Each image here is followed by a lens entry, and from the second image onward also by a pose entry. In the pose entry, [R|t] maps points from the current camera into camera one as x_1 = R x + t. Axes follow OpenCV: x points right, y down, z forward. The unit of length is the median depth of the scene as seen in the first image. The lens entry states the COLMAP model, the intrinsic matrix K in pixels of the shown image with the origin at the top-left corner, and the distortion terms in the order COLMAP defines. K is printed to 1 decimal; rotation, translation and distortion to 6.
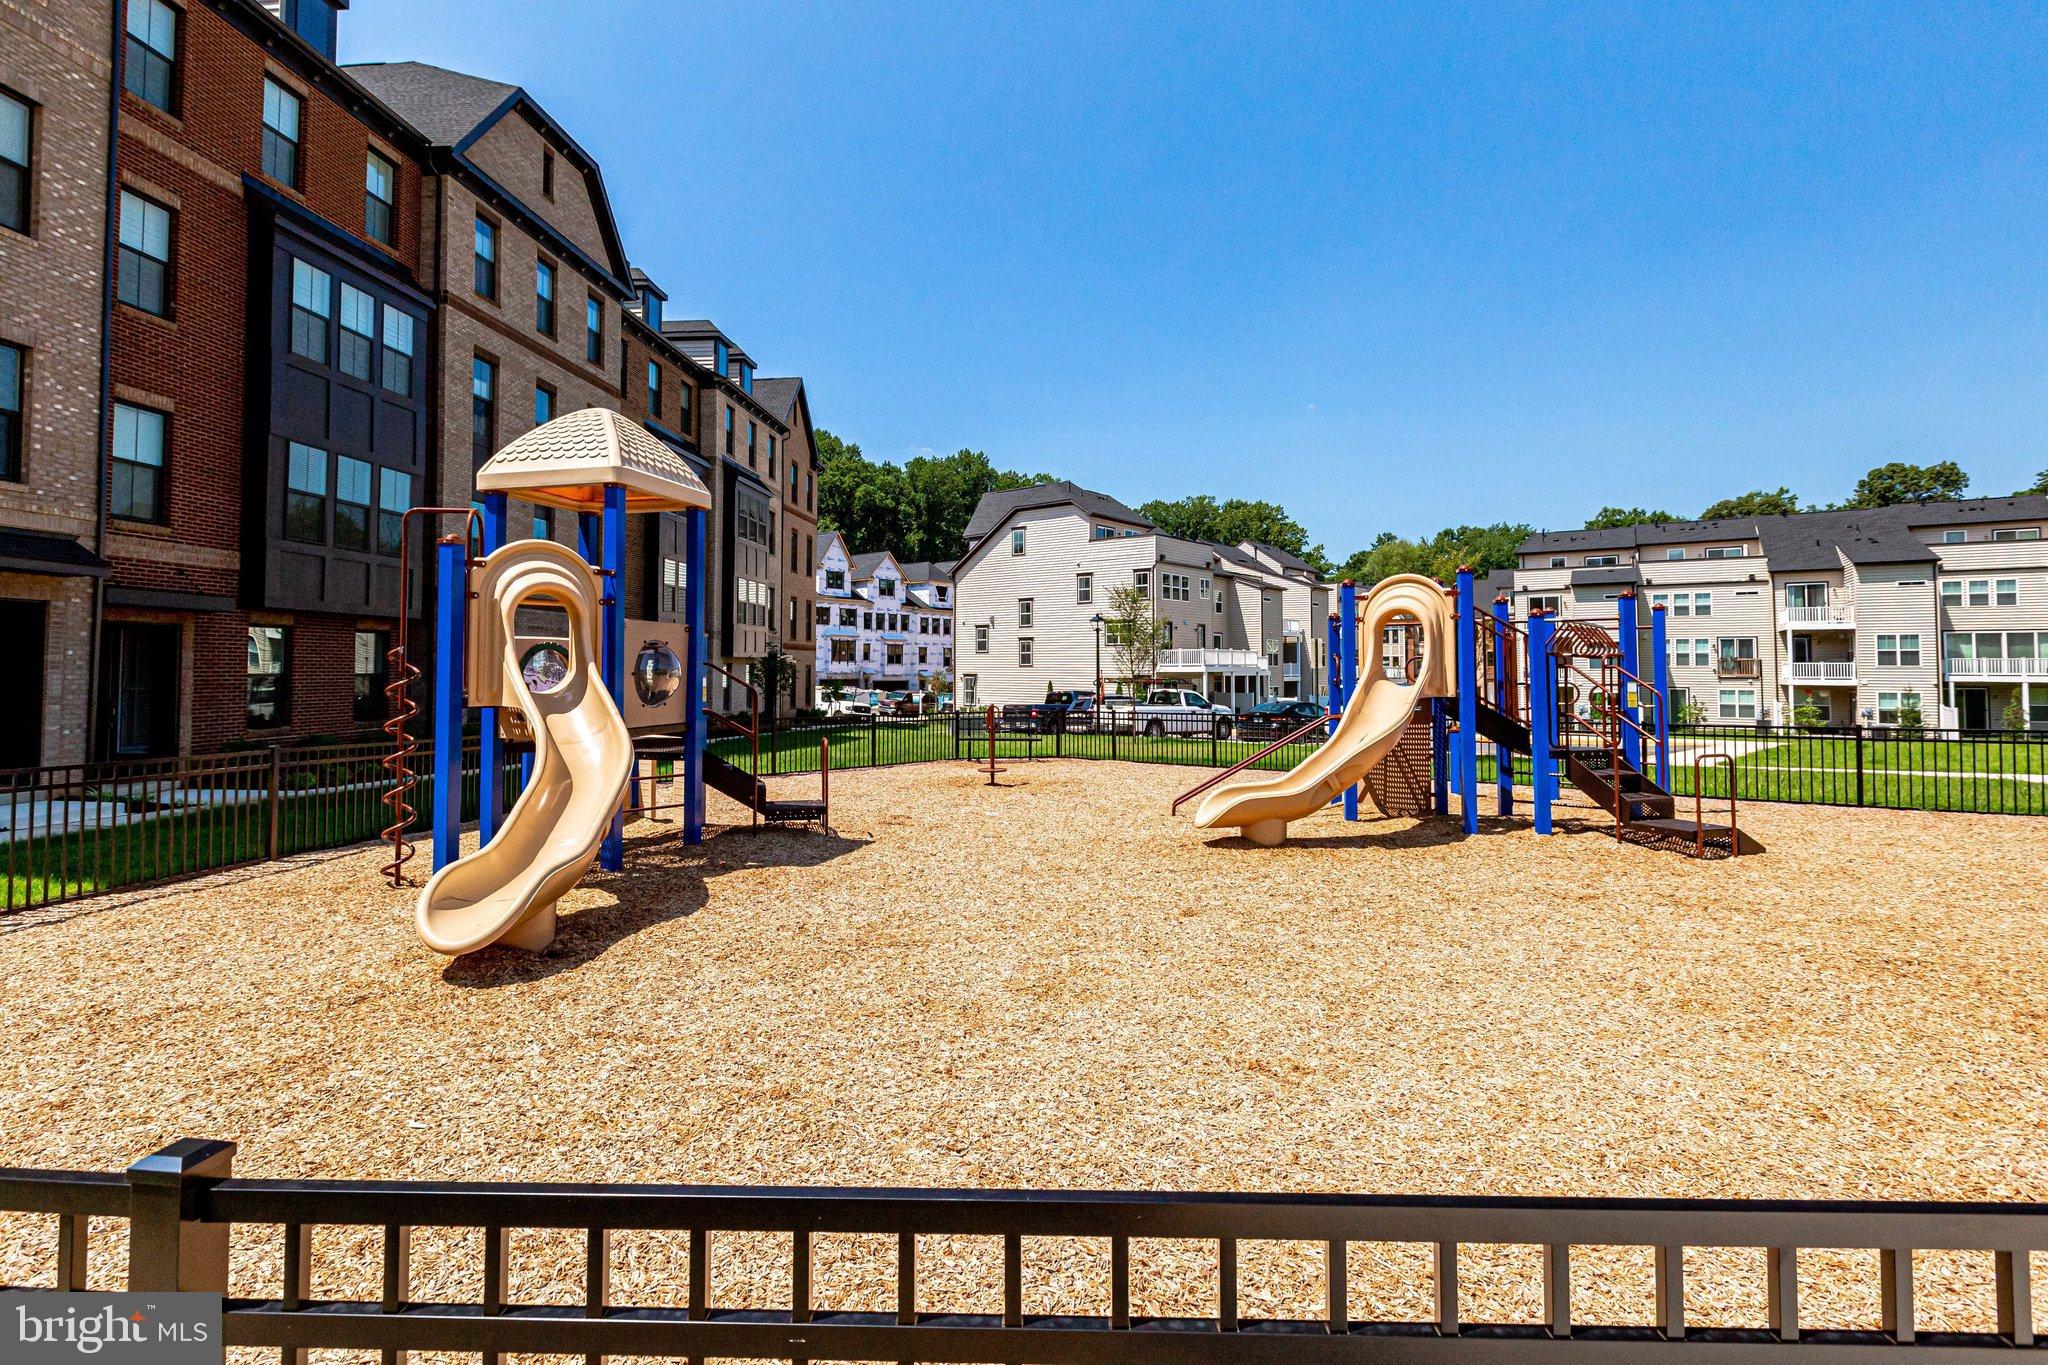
lens RADIAL K [[948.9, 0, 989.1], [0, 948.9, 636.9], [0, 0, 1]] dist [-0.002670, 0.003433]
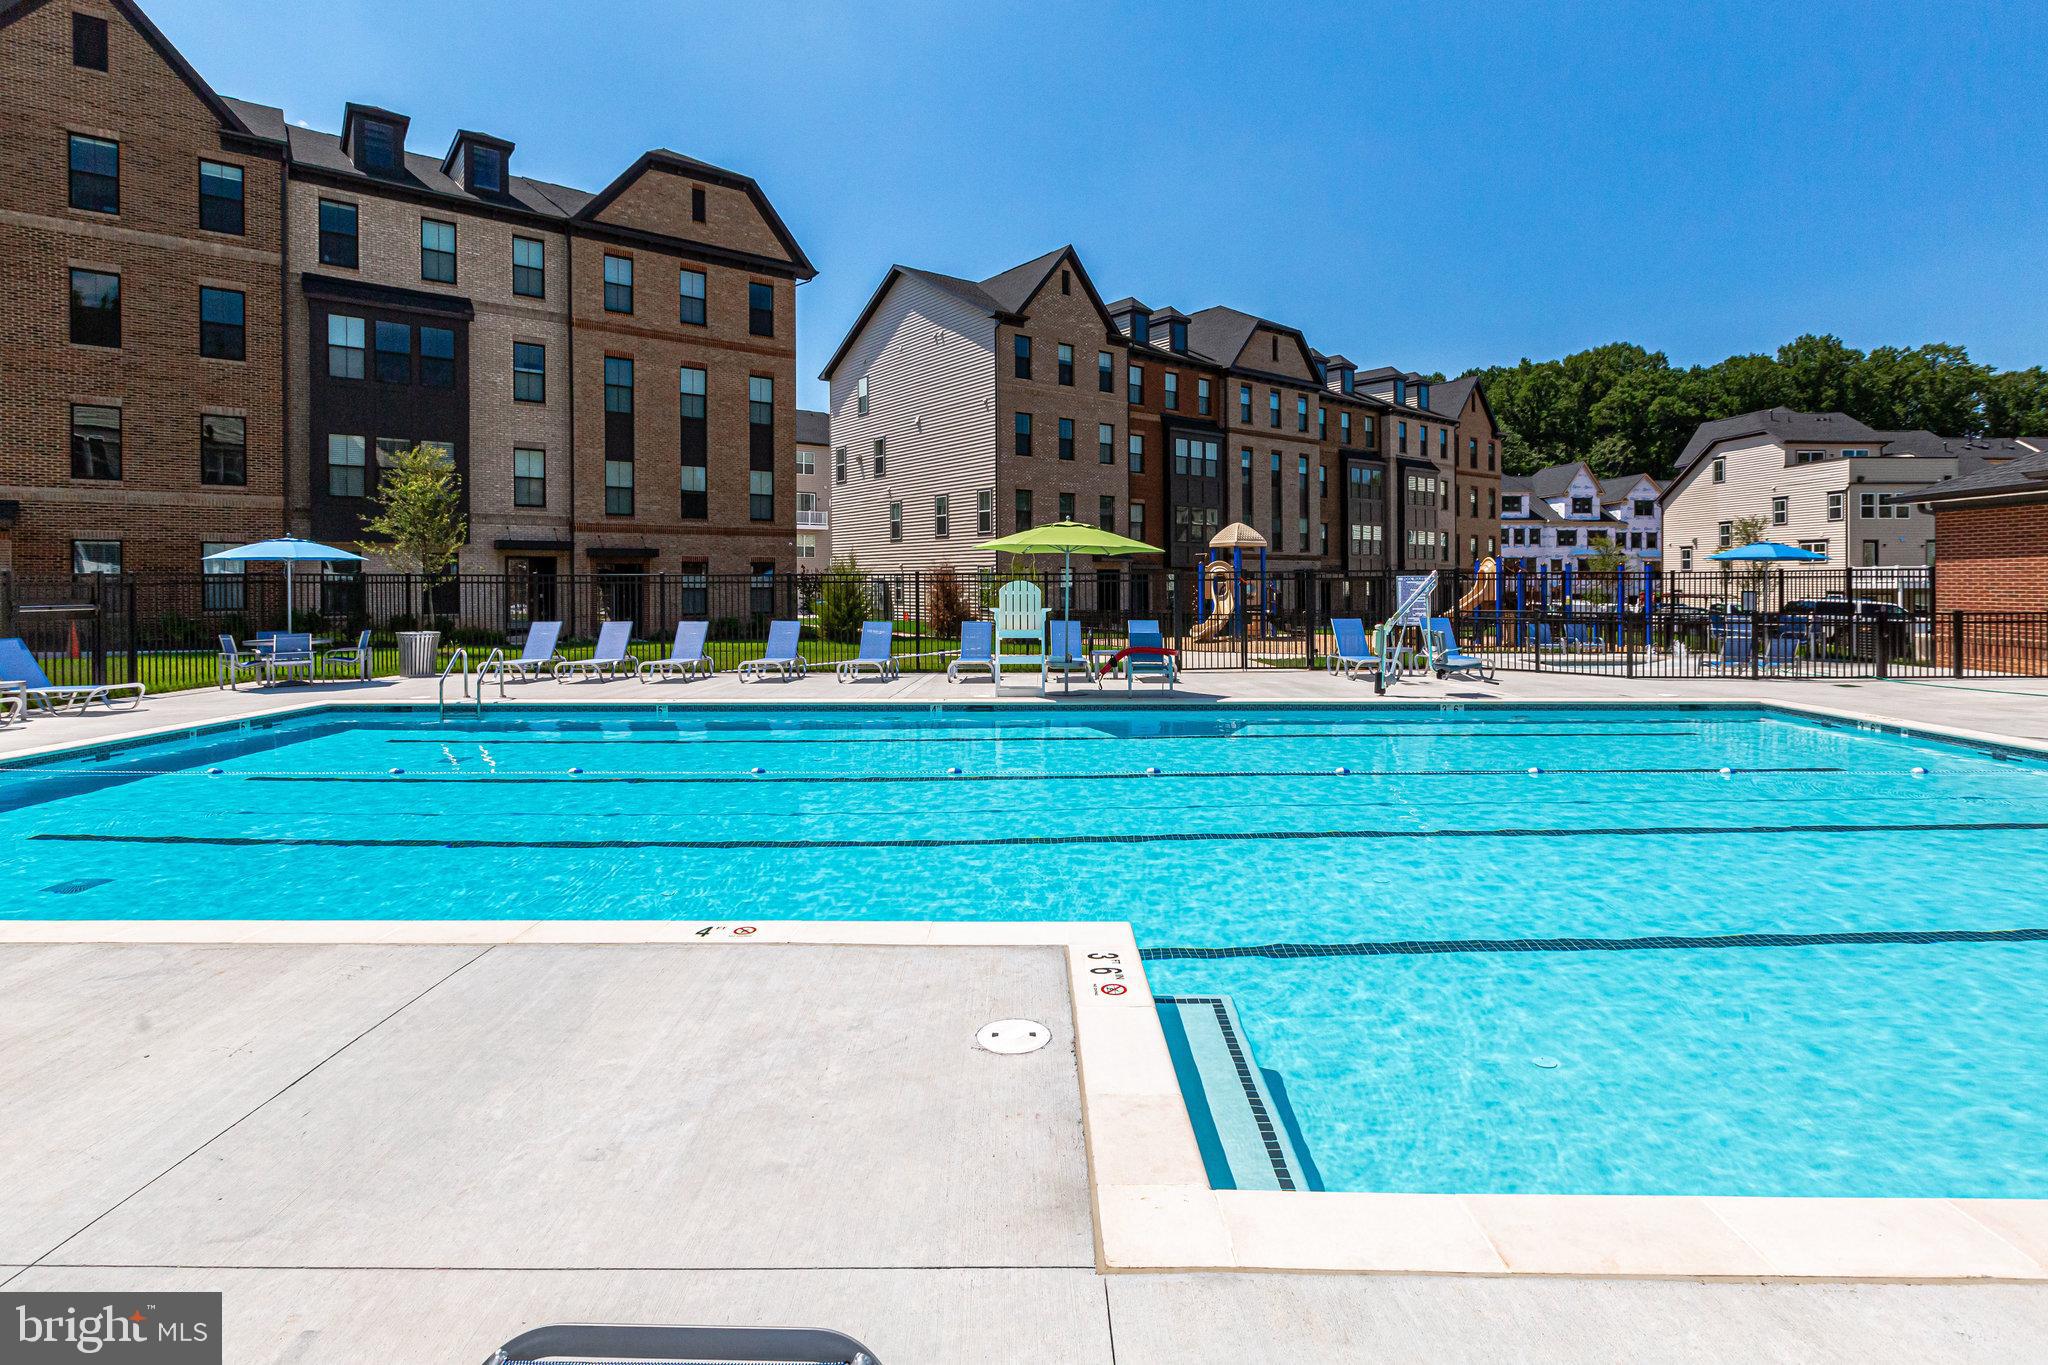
lens RADIAL K [[948.9, 0, 1029.5], [0, 948.9, 582.8], [0, 0, 1]] dist [-0.002670, 0.003433]
pose [[0.695058, -0.004692, -0.718938, 0.590281], [0.027851, 0.999404, 0.020404, -0.031546], [0.718414, -0.034205, 0.694775, -0.766954]]
